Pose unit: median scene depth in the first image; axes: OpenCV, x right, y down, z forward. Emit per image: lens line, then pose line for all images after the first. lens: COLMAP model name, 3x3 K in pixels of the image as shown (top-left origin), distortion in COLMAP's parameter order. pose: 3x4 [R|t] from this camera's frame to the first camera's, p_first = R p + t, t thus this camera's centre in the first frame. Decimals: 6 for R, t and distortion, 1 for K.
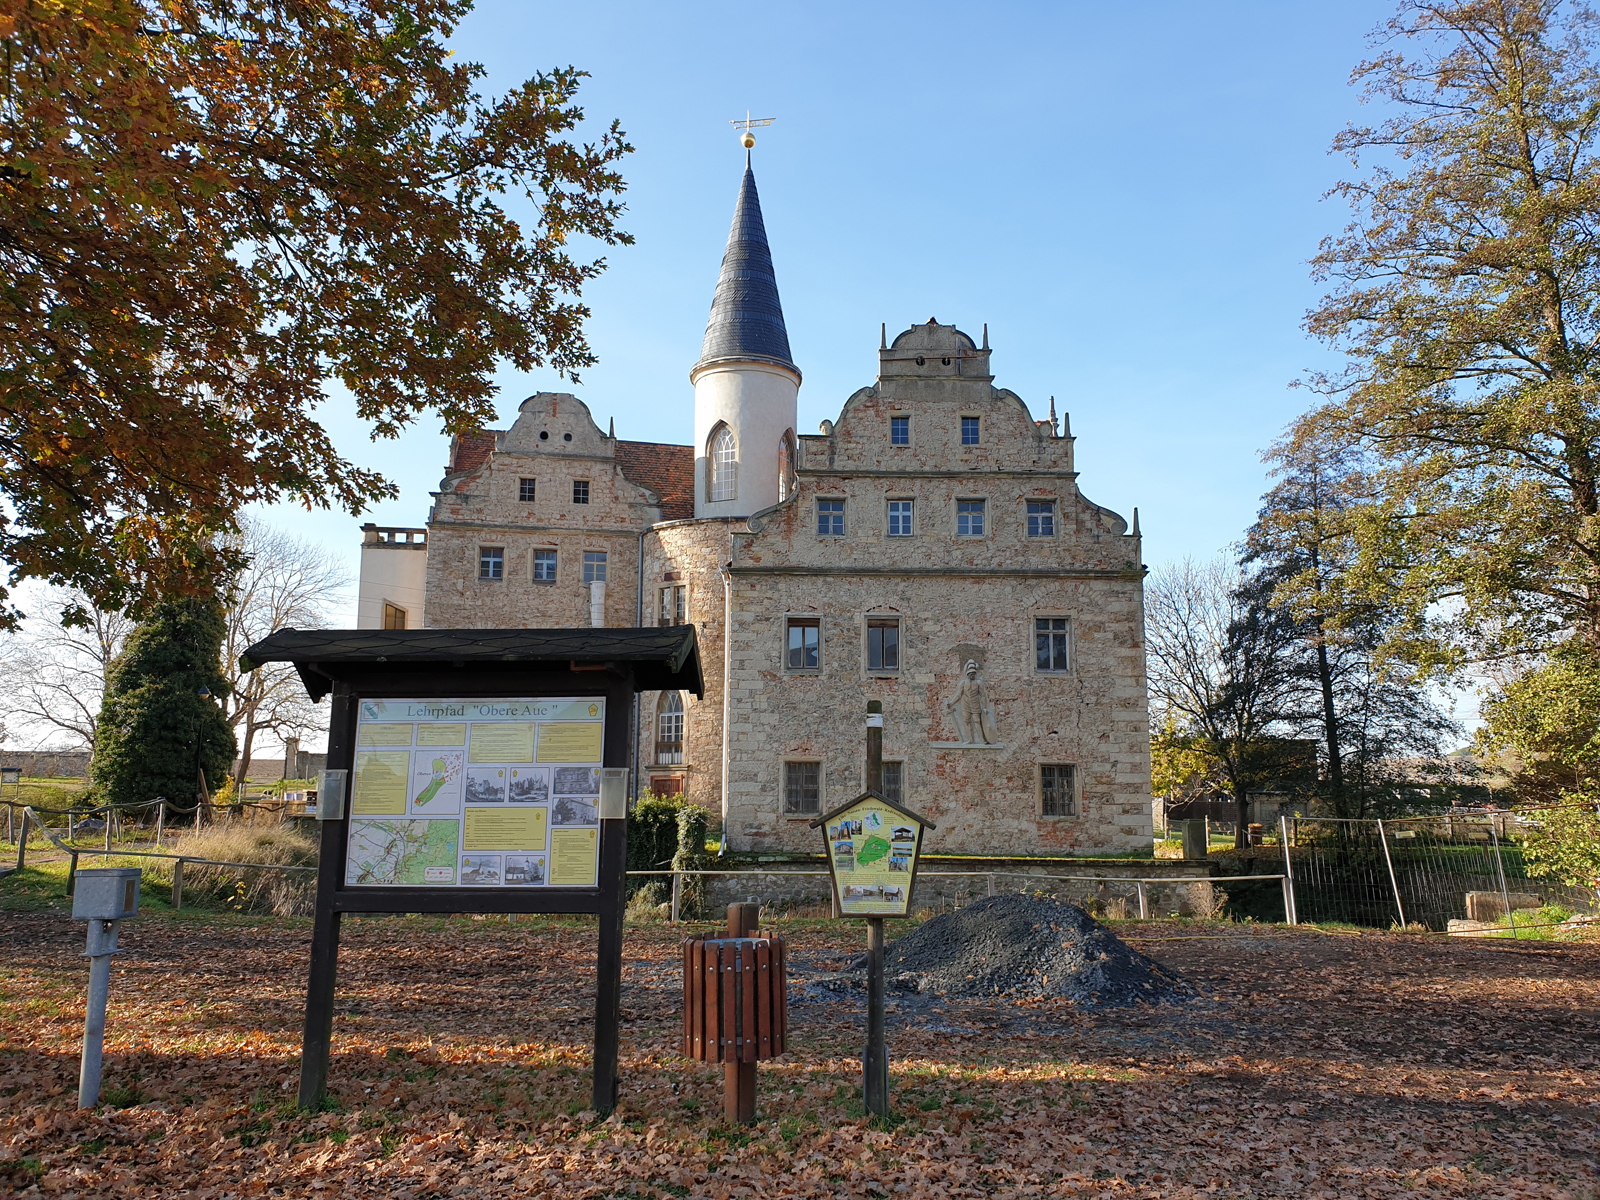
lens RADIAL K [[1202.2, 0, 795.0], [0, 1202.2, 605.1], [0, 0, 1]] dist [-0.007539, -0.004708]
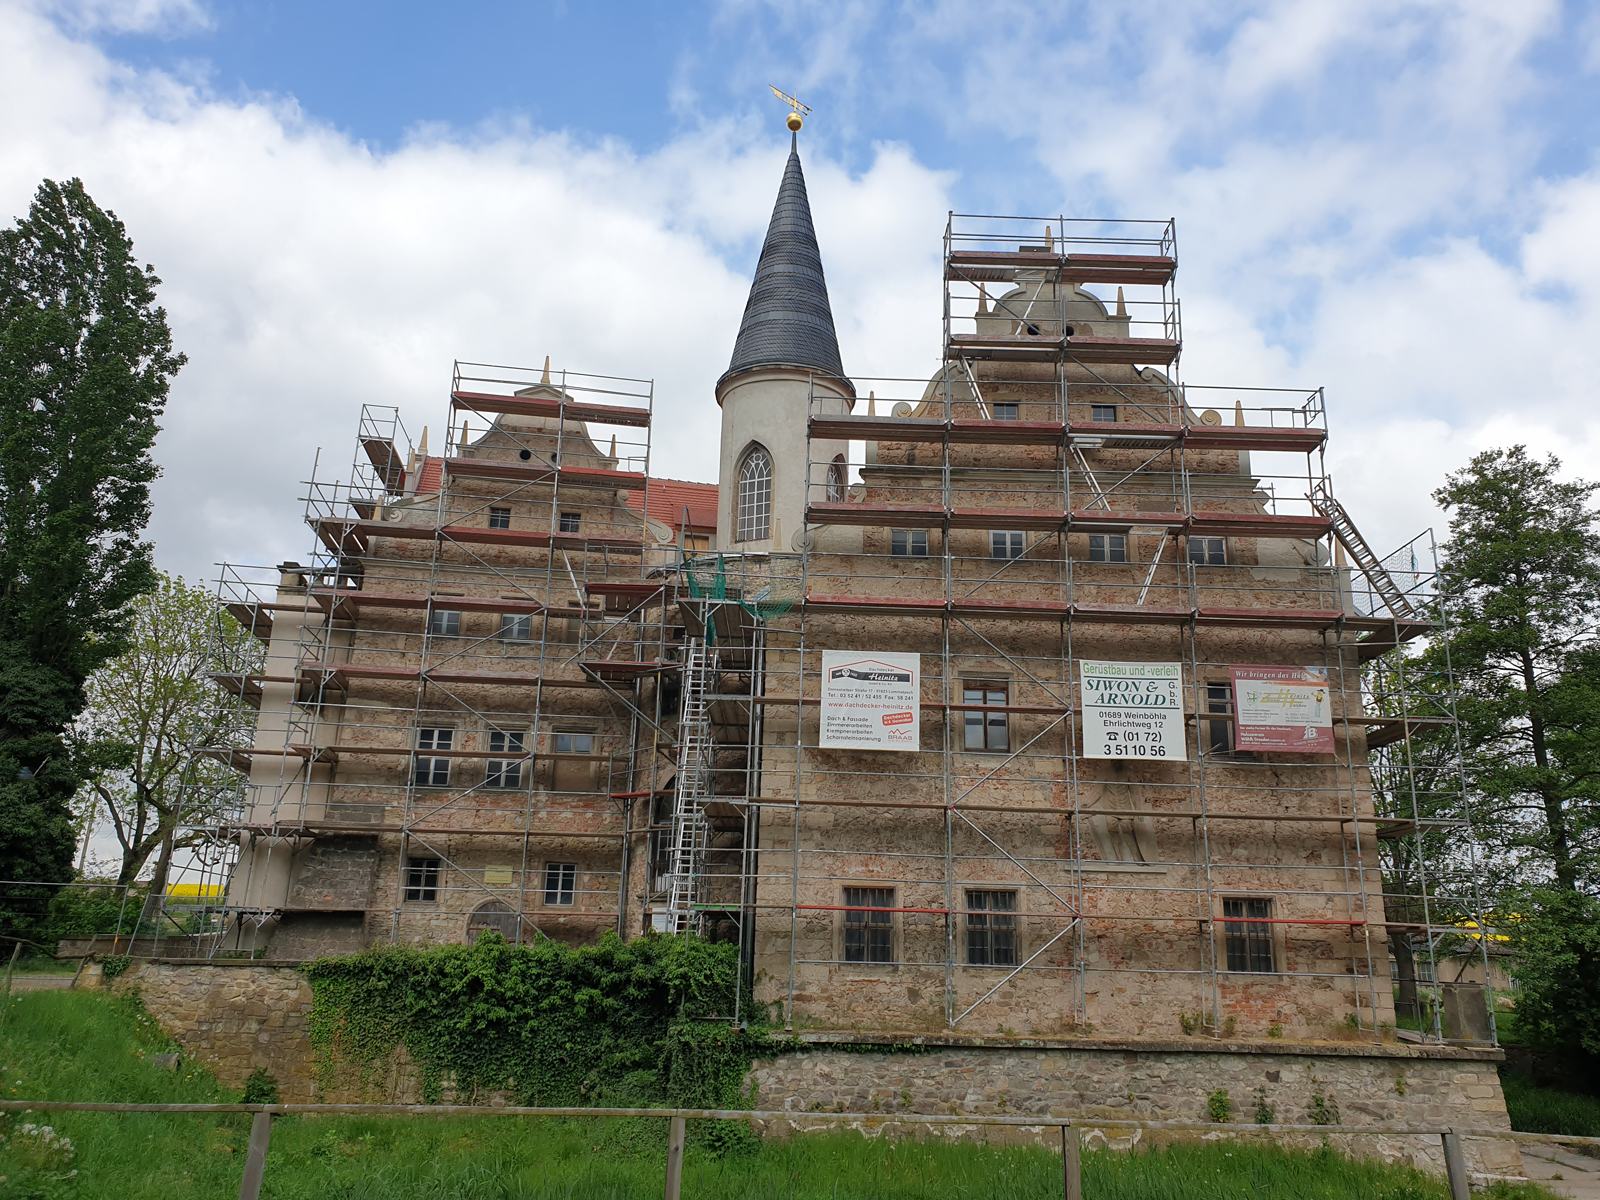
lens RADIAL K [[1202.2, 0, 812.0], [0, 1202.2, 593.2], [0, 0, 1]] dist [-0.007539, -0.004708]
pose [[0.999803, 0.017858, 0.008698, -0.034081], [-0.016636, 0.992070, -0.124583, 0.051150], [-0.010854, 0.124414, 0.992171, 0.312855]]
